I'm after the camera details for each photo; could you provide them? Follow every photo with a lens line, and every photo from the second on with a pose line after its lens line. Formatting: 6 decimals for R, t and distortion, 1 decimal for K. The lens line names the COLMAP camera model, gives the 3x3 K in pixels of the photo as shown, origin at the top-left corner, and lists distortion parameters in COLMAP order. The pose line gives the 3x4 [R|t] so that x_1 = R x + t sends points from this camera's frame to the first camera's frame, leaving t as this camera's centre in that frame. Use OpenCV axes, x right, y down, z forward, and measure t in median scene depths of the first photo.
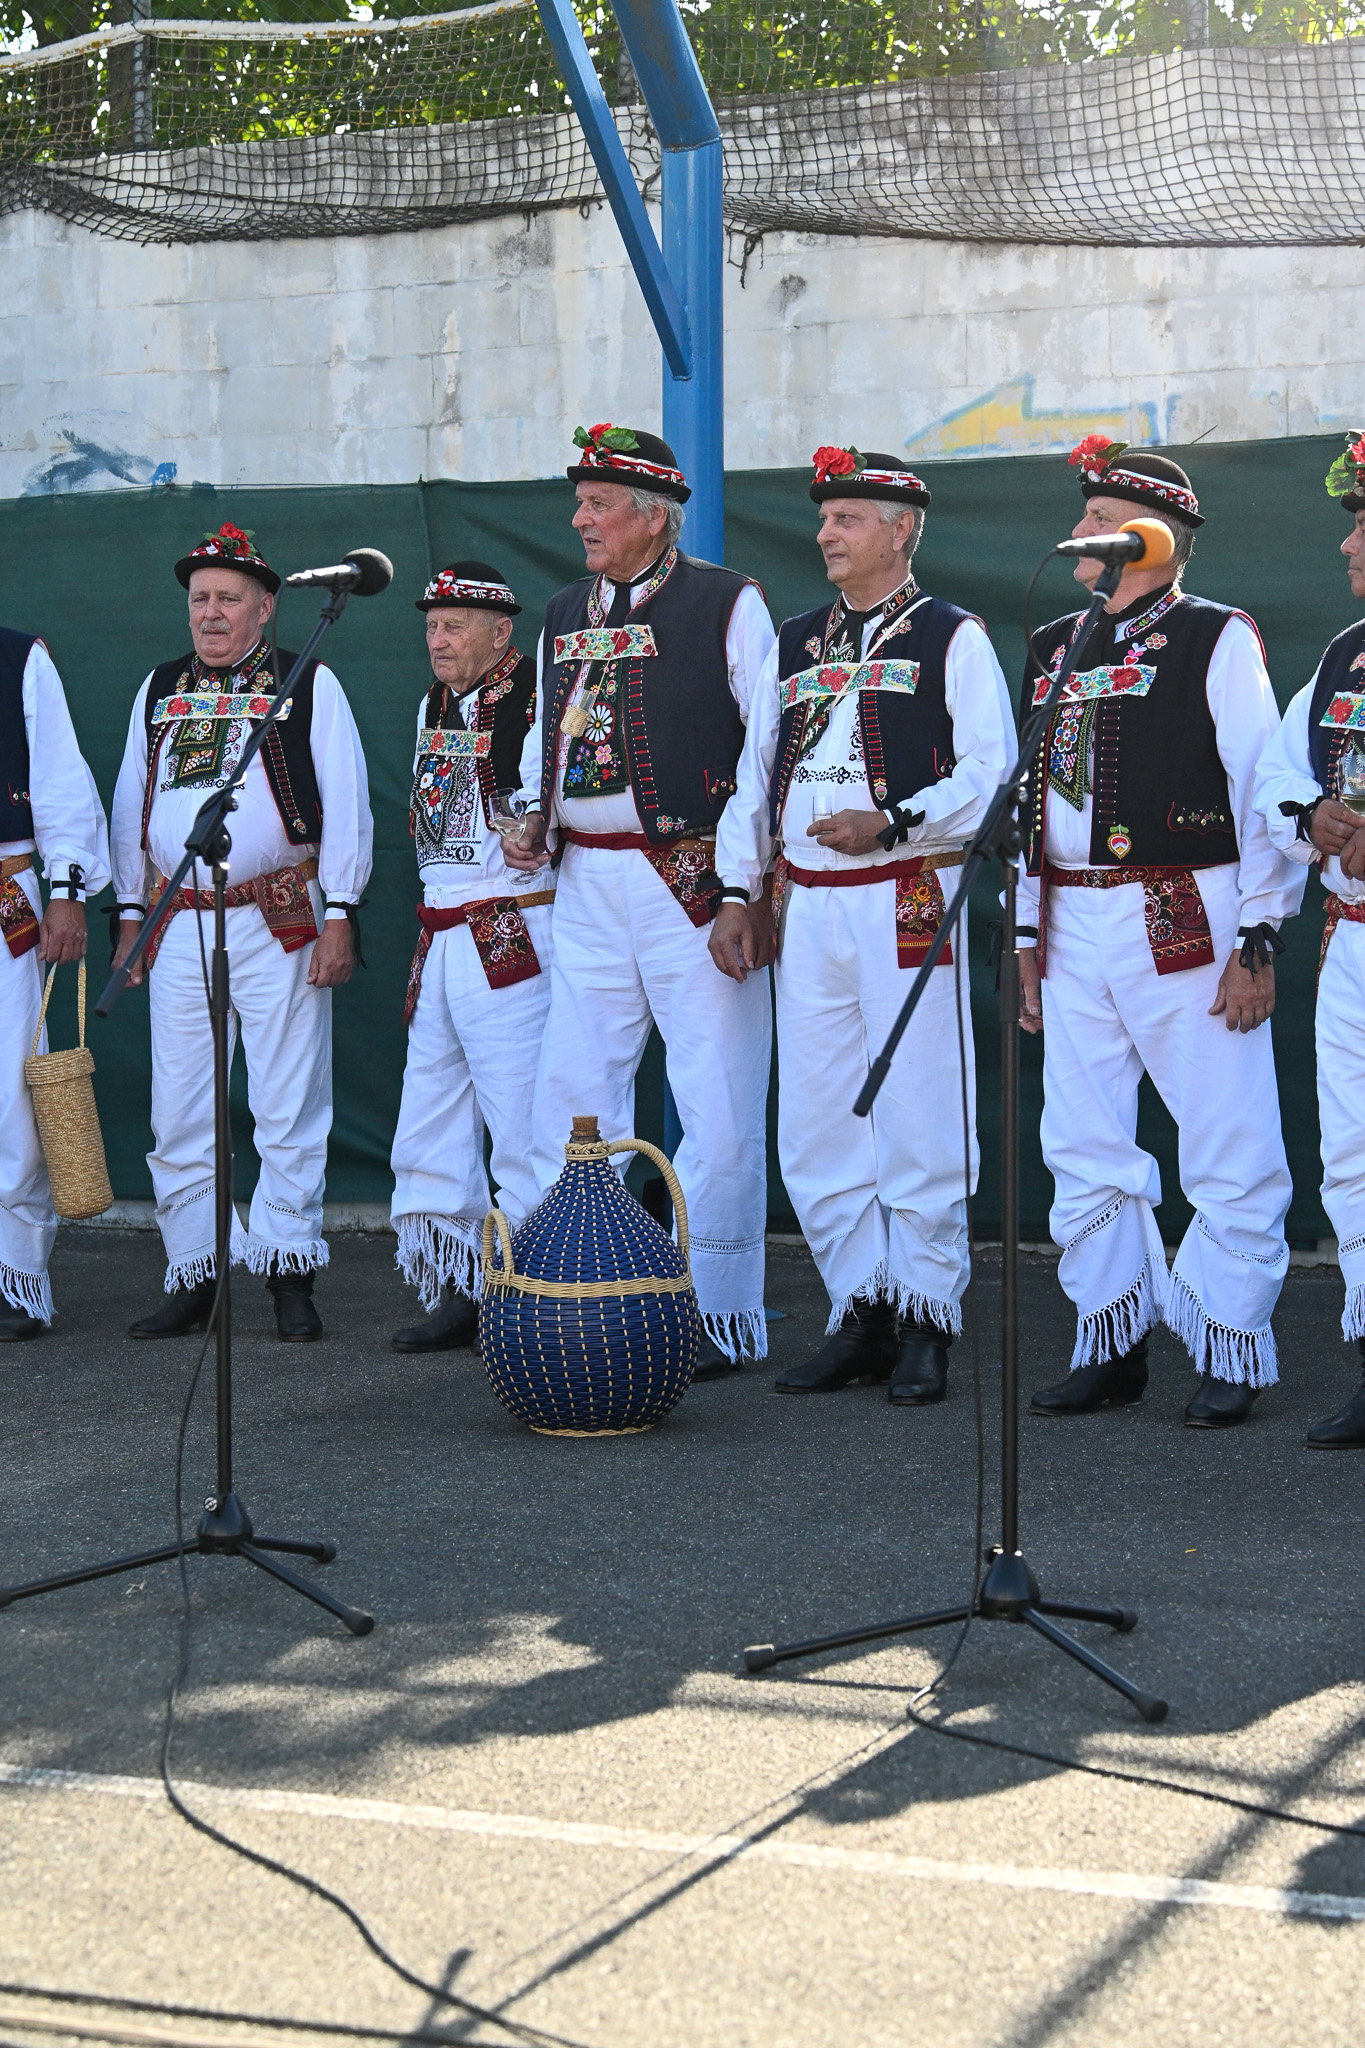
lens RADIAL K [[4210.6, 0, 644.4], [0, 4210.6, 843.6], [0, 0, 1]] dist [0.036538, 0.000000]
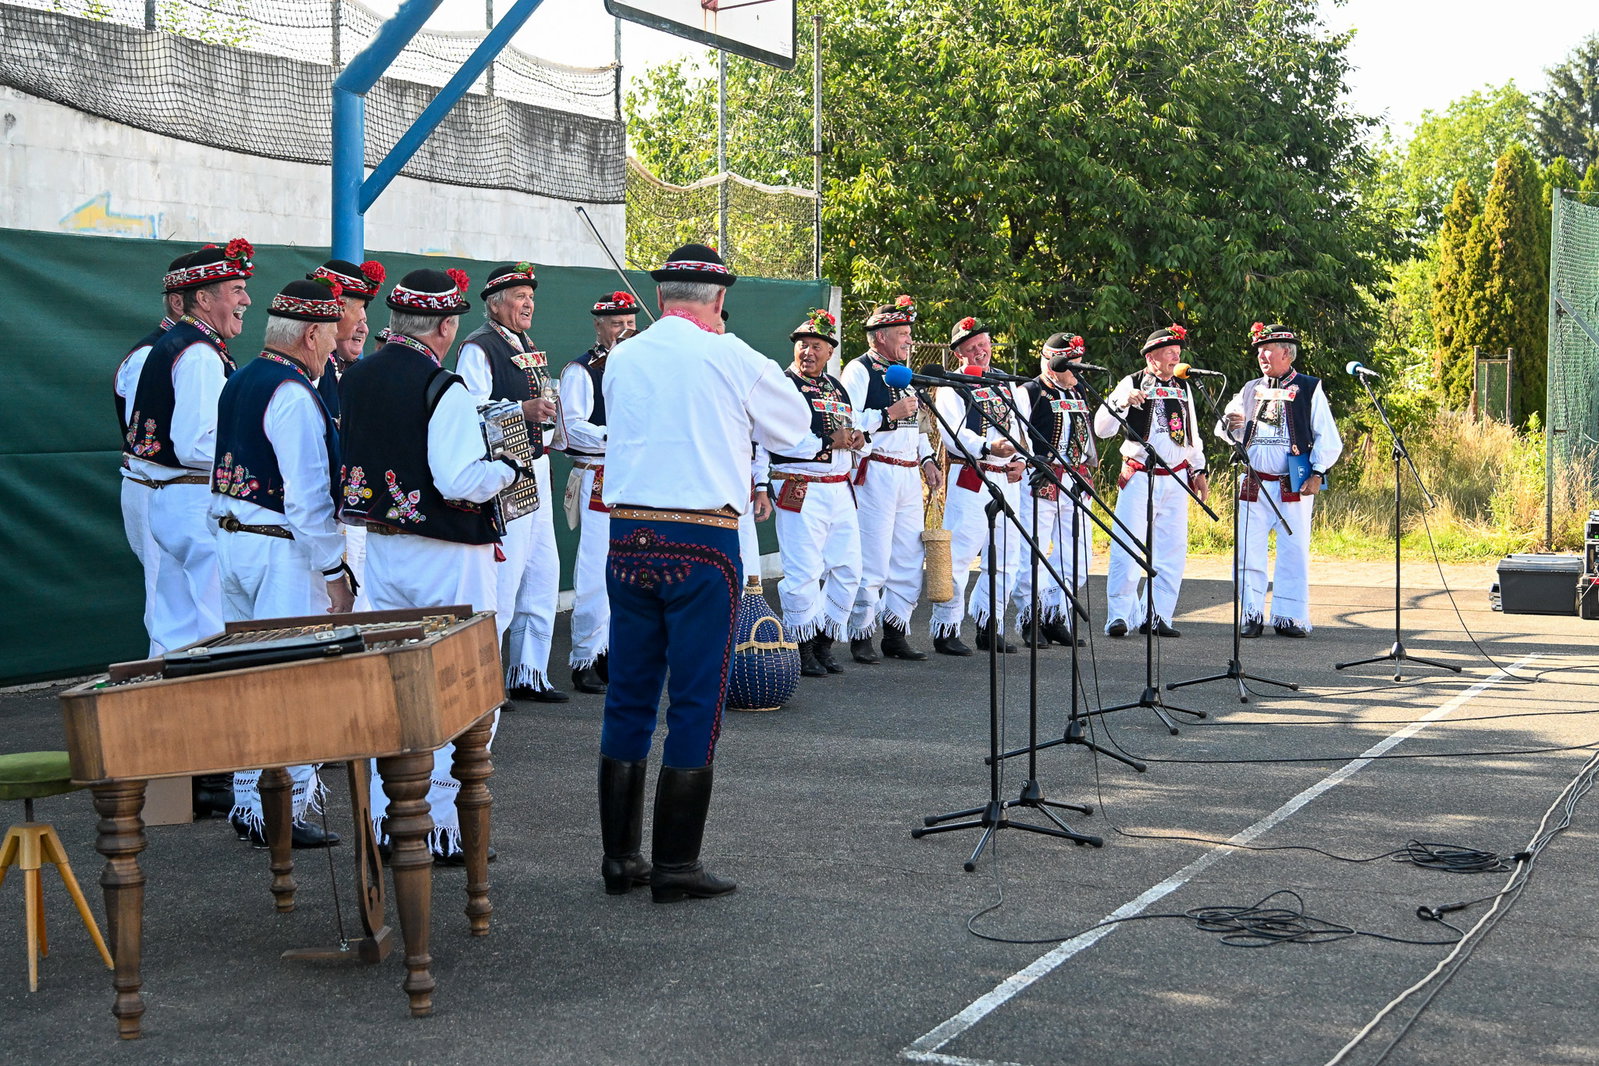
lens RADIAL K [[2500.1, 0, 797.6], [0, 2500.1, 535.0], [0, 0, 1]] dist [-0.004832, 0.000000]
pose [[-0.008631, -0.043267, 0.999026, -0.988828], [0.010396, 0.999006, 0.043356, -0.007181], [-0.999909, 0.010760, -0.008172, 0.710497]]
